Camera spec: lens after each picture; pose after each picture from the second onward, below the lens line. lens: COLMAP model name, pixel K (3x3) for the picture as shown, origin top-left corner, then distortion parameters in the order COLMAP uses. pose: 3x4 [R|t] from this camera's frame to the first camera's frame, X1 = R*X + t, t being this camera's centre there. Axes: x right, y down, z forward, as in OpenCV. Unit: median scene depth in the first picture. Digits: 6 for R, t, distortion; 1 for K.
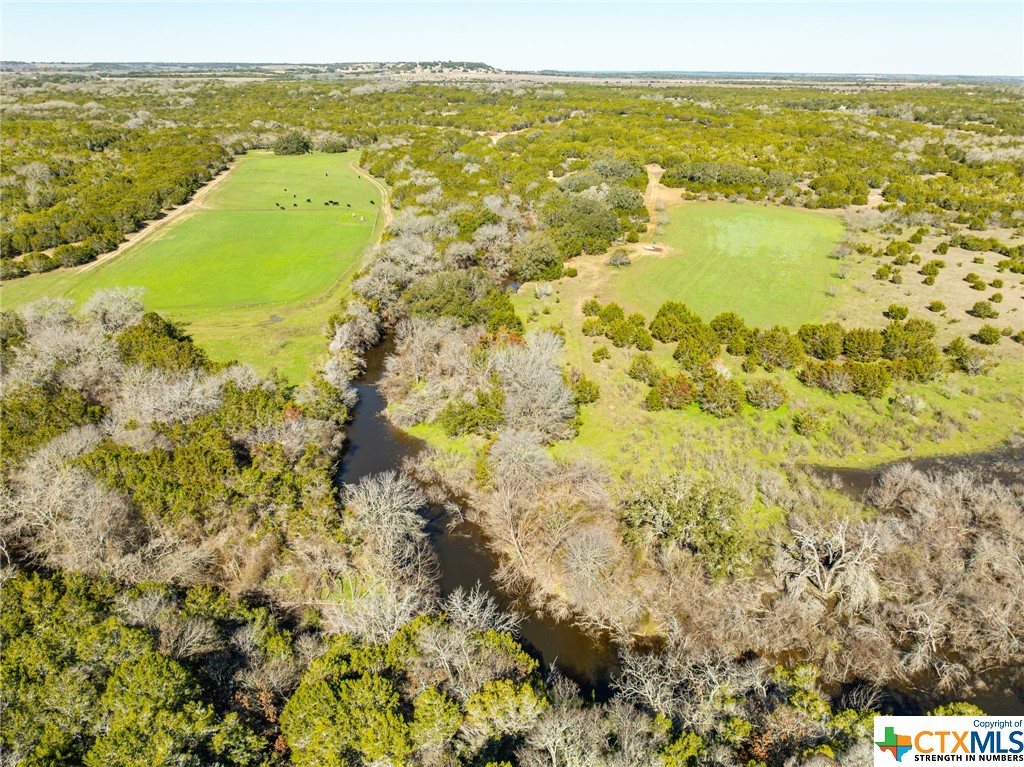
lens RADIAL K [[727.3, 0, 510.8], [0, 727.3, 387.3], [0, 0, 1]] dist [-0.033744, 0.021413]
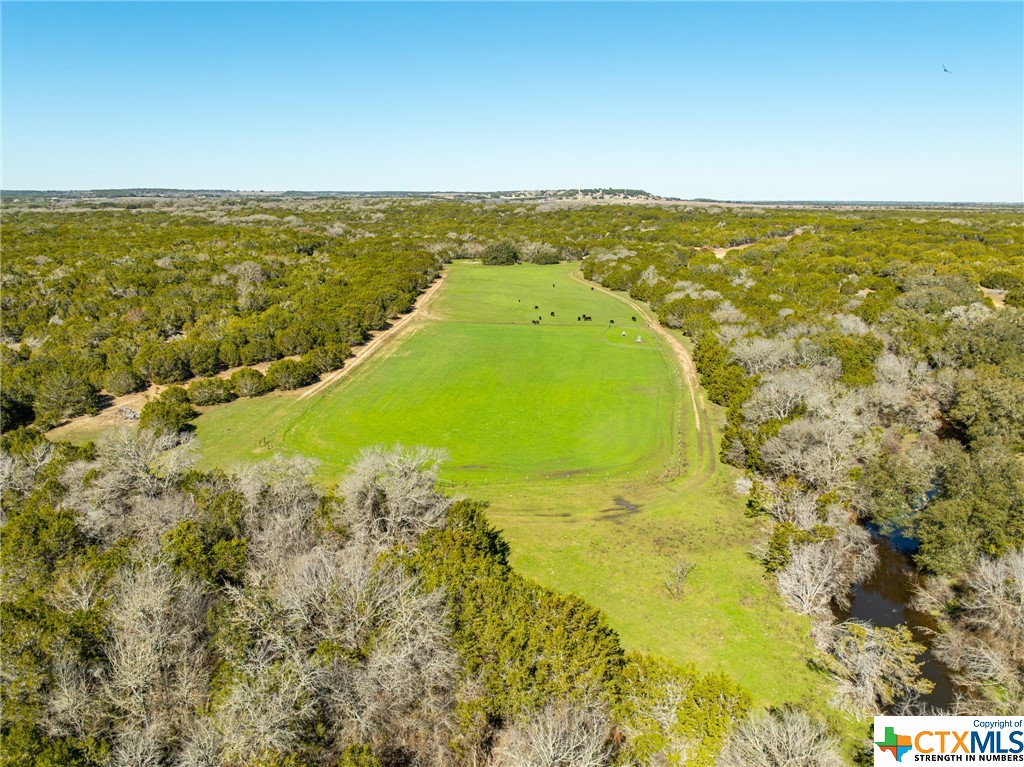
lens RADIAL K [[727.3, 0, 514.0], [0, 727.3, 383.2], [0, 0, 1]] dist [-0.033744, 0.021413]
pose [[0.982012, 0.046364, -0.183039, -0.156977], [-0.075908, 0.984539, -0.157864, -0.046527], [0.172890, 0.168918, 0.970348, 0.201417]]
